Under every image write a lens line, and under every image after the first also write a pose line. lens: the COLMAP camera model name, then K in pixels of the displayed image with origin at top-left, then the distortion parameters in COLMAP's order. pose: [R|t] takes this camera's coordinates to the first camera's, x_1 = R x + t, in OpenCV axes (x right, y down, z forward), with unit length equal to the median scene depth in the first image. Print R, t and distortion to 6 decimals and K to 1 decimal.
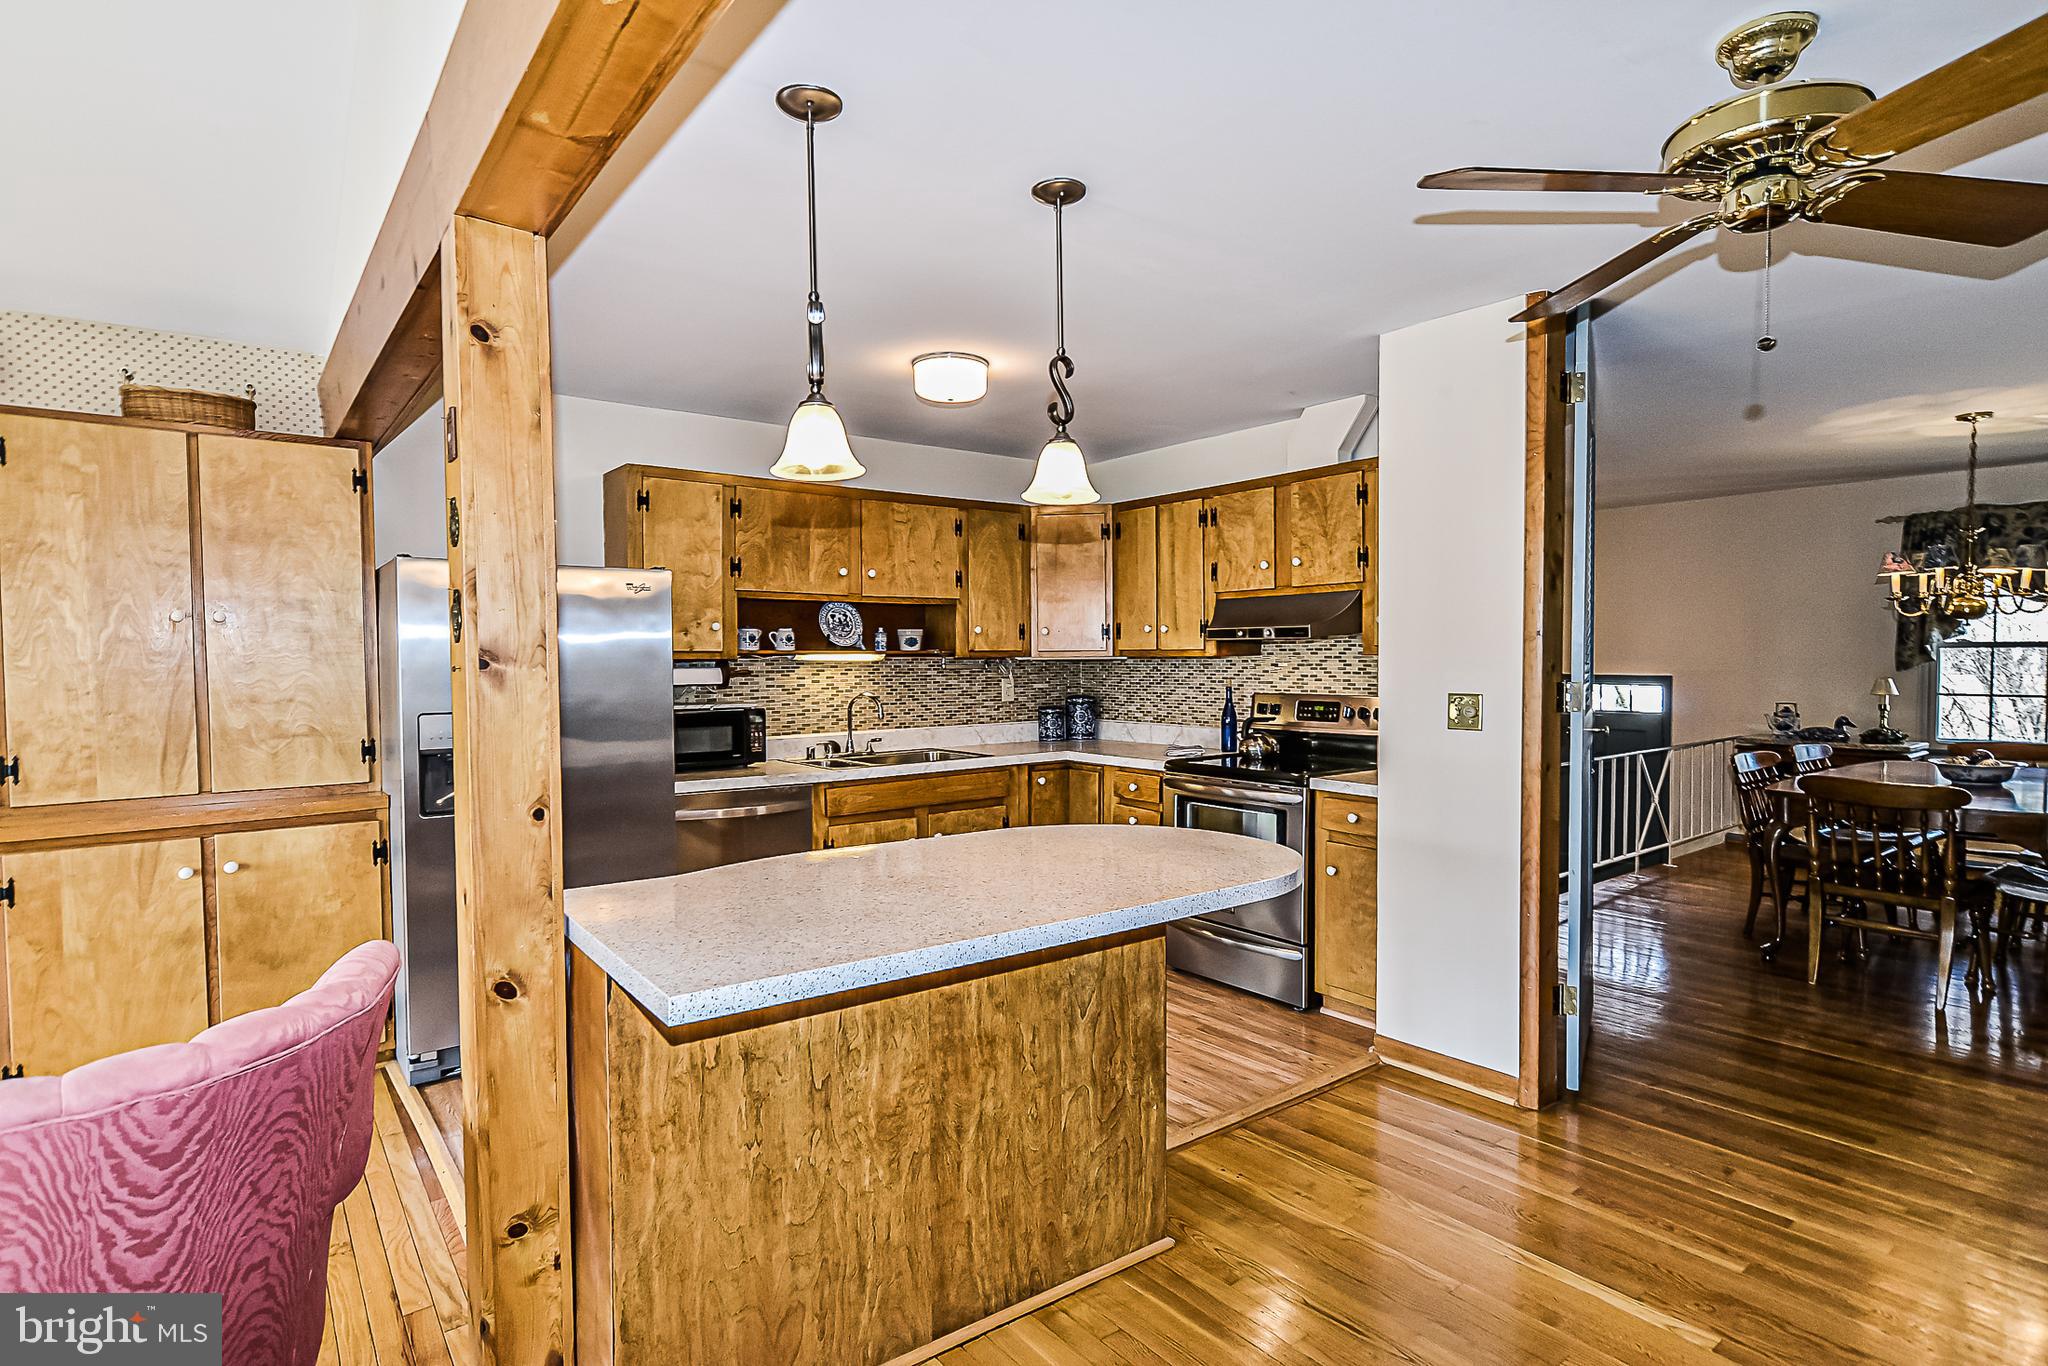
lens RADIAL K [[1049.4, 0, 1031.5], [0, 1049.4, 693.7], [0, 0, 1]] dist [0.002697, 0.001137]
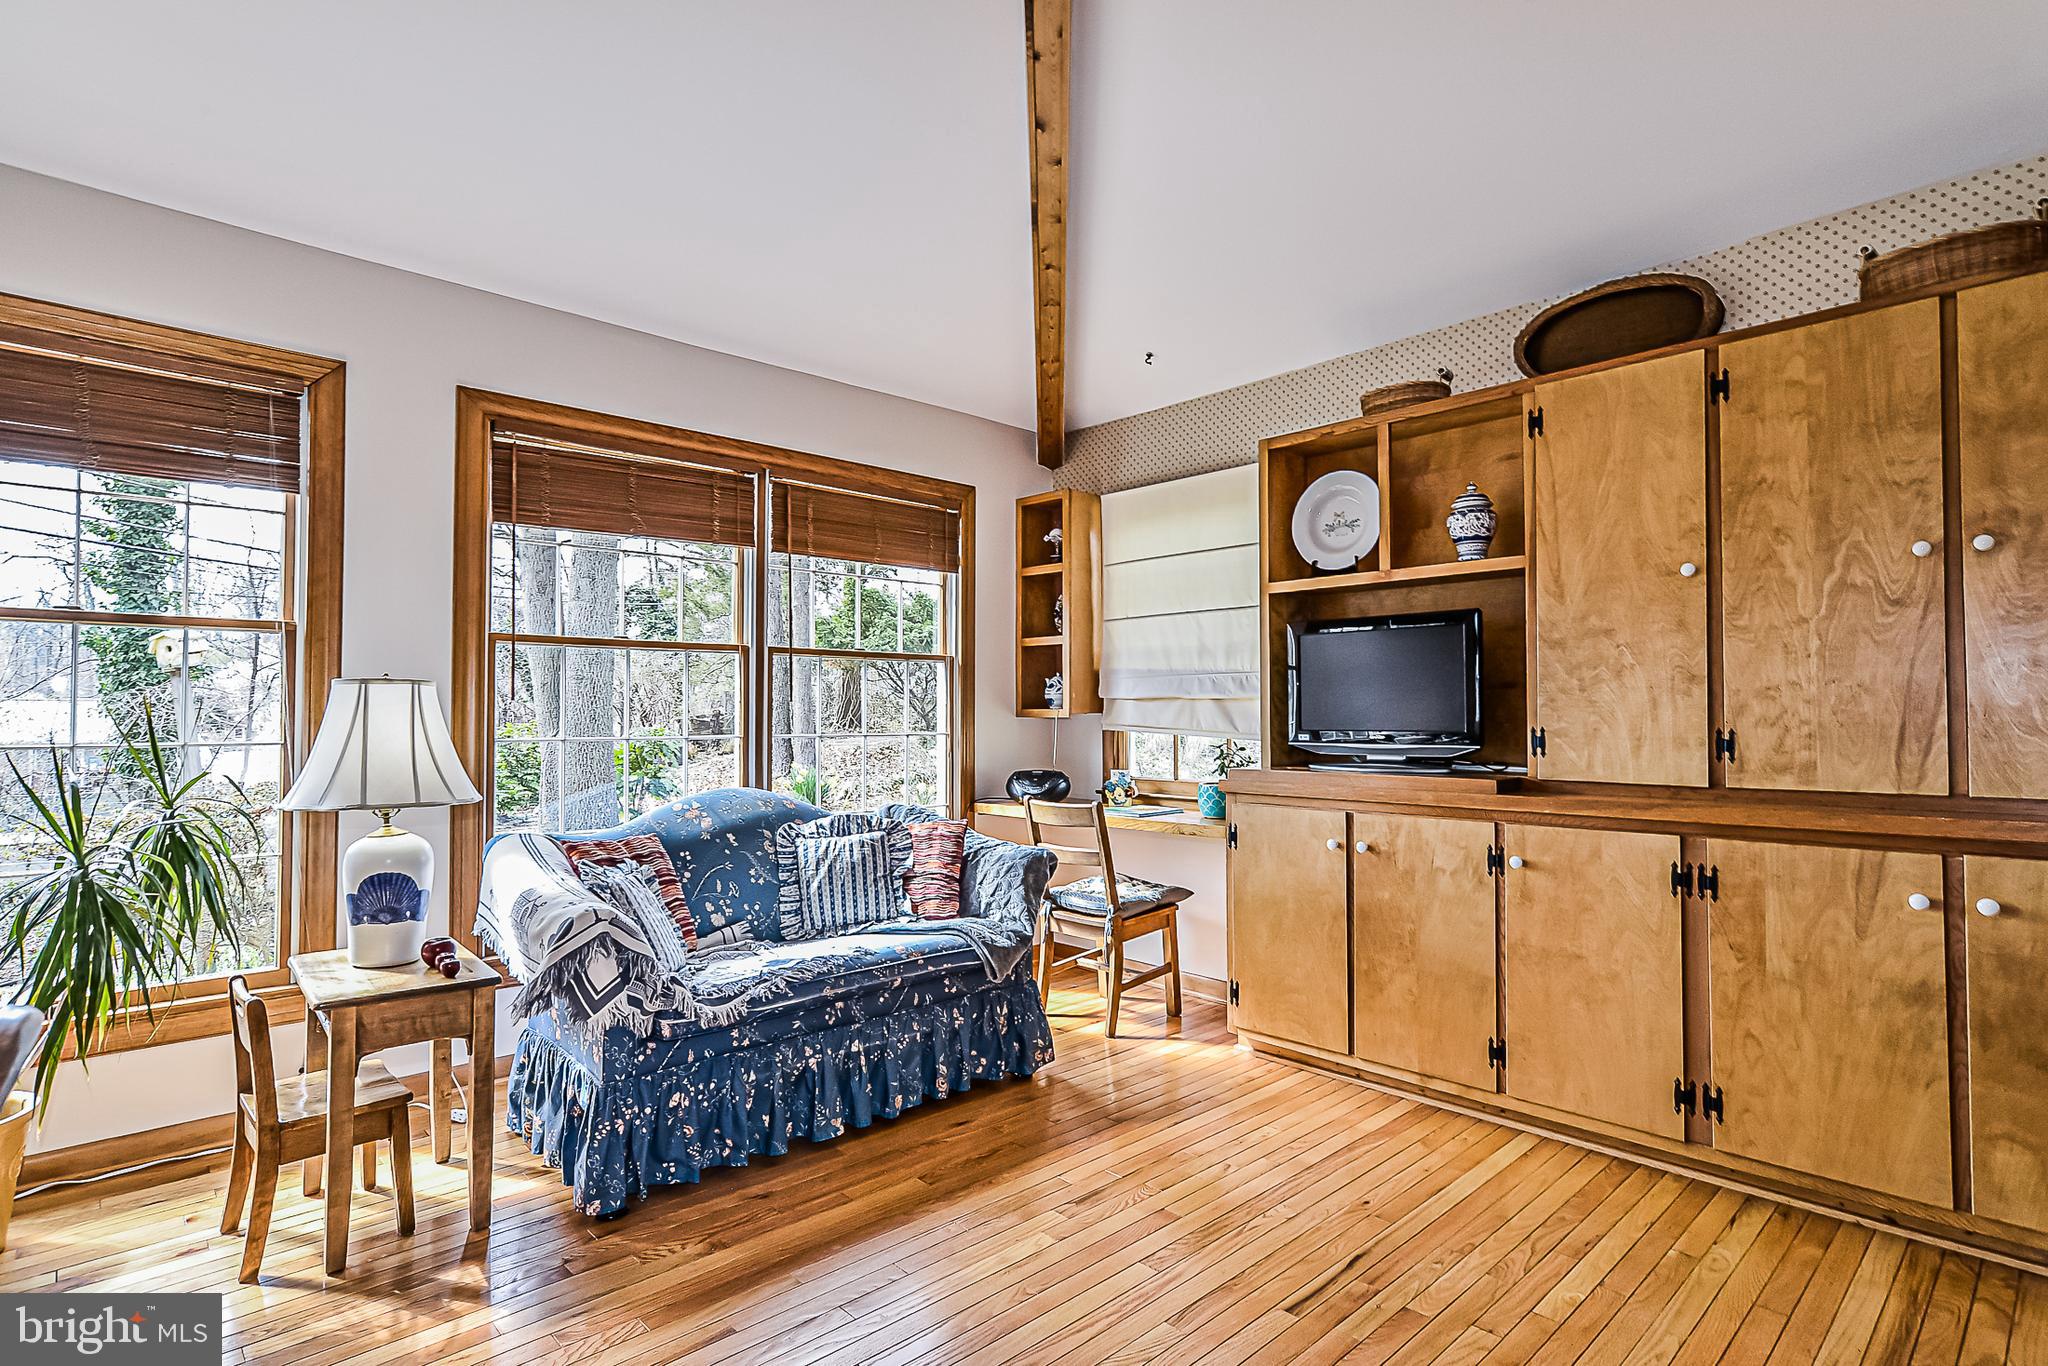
lens RADIAL K [[1033.6, 0, 1031.8], [0, 1033.6, 687.2], [0, 0, 1]] dist [-0.025416, 0.017281]
pose [[0.100280, -0.019511, -0.994768, -0.167609], [-0.038815, 0.998970, -0.023507, 0.062636], [0.994202, 0.040969, 0.099419, 0.317336]]
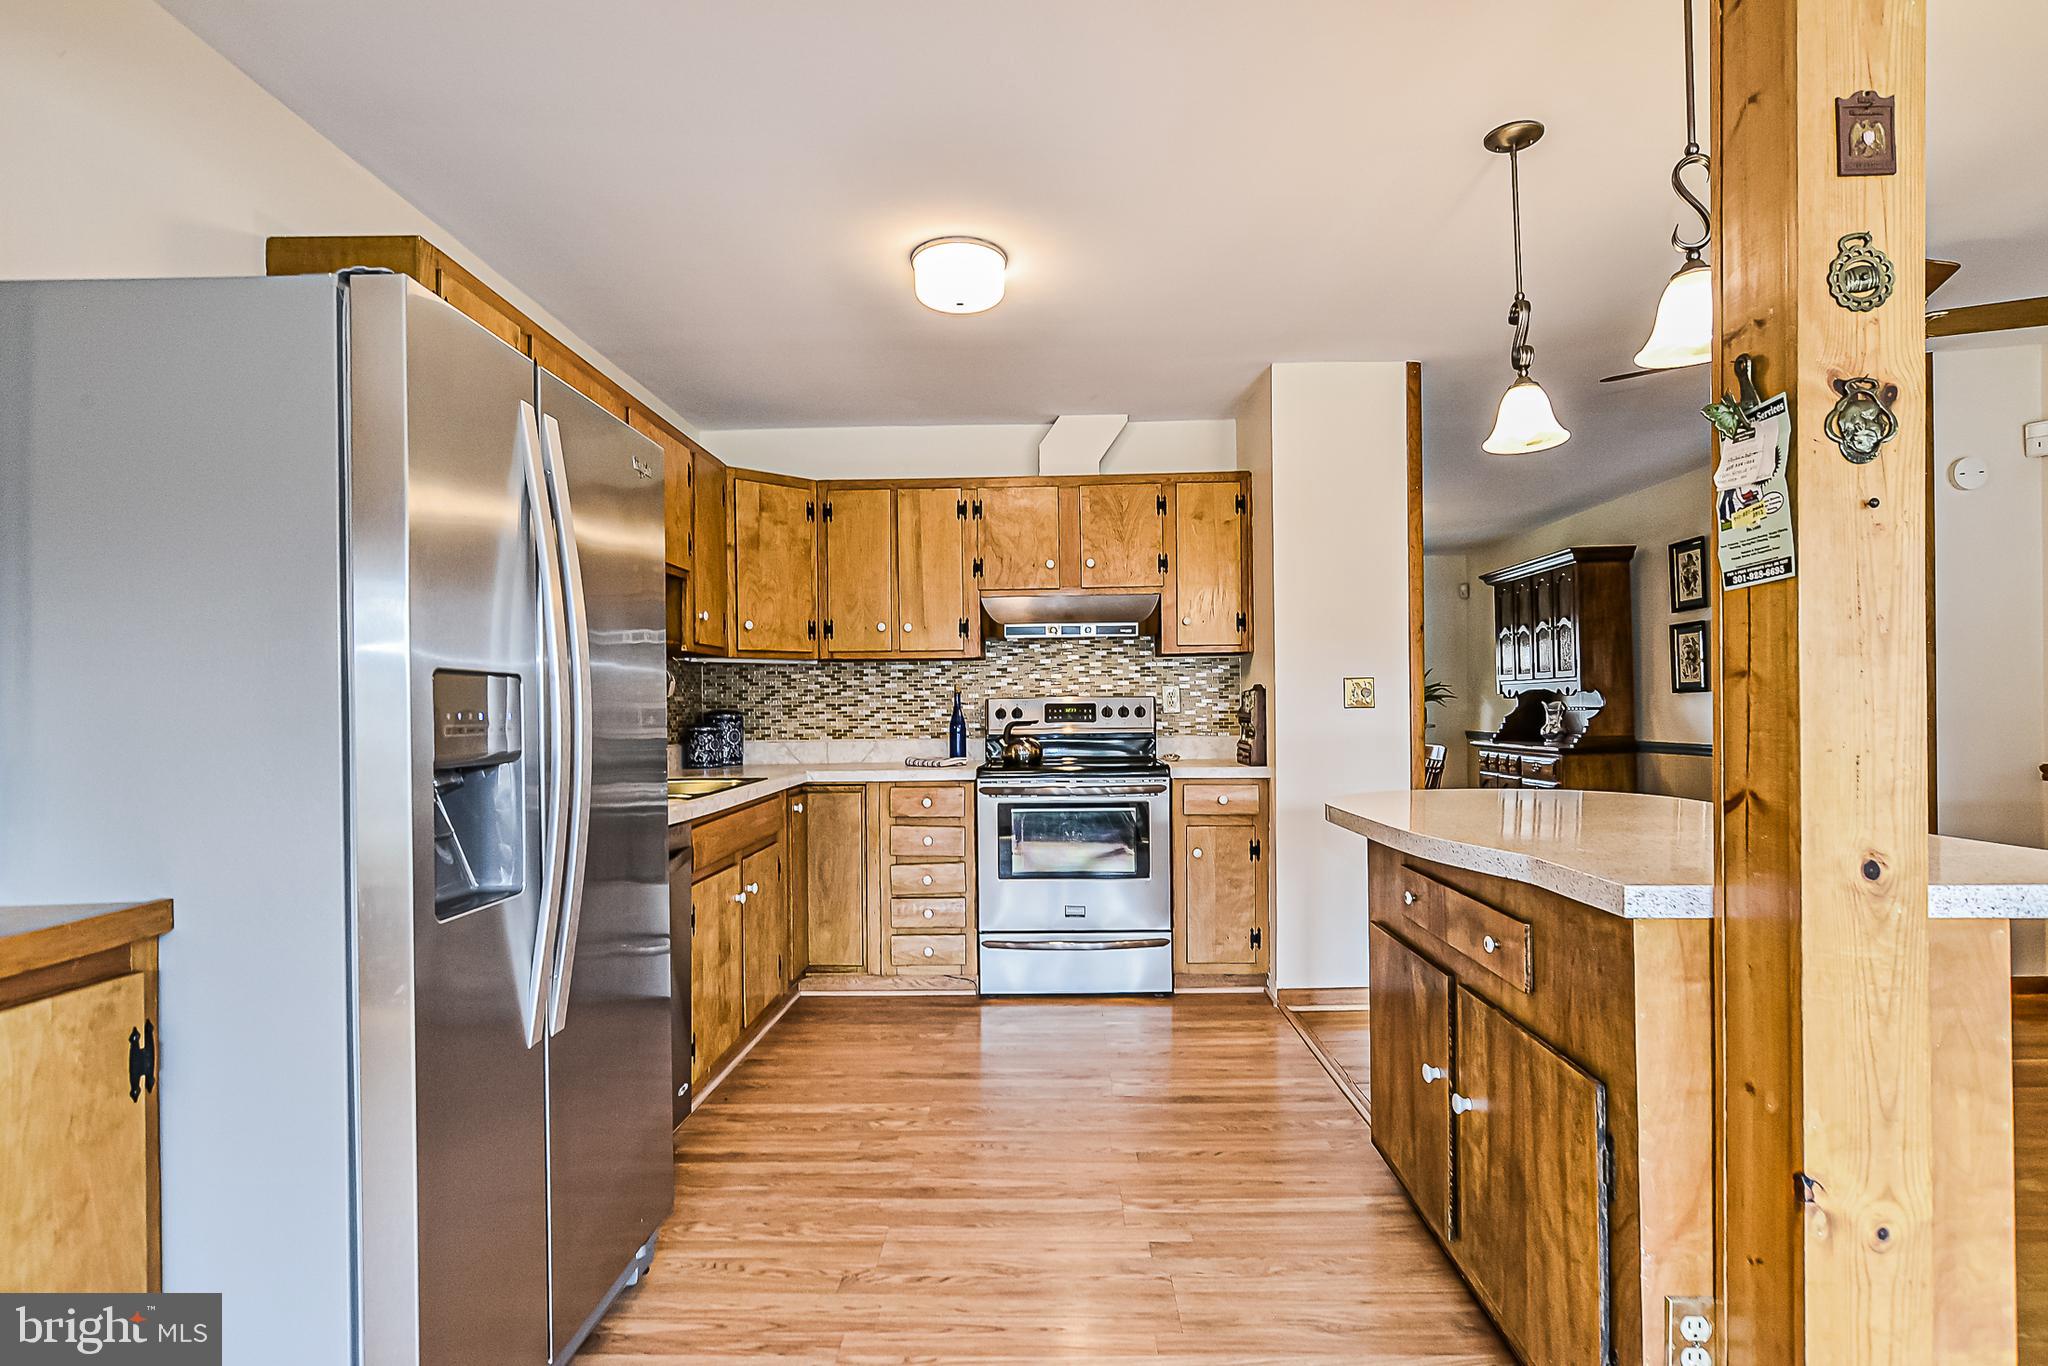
lens RADIAL K [[1028.3, 0, 1031.9], [0, 1028.3, 710.9], [0, 0, 1]] dist [-0.000648, 0.000328]
pose [[0.627735, -0.004804, 0.778413, -0.739402], [0.037541, 0.999004, -0.024108, 0.052171], [-0.777522, 0.044356, 0.627290, 0.557262]]
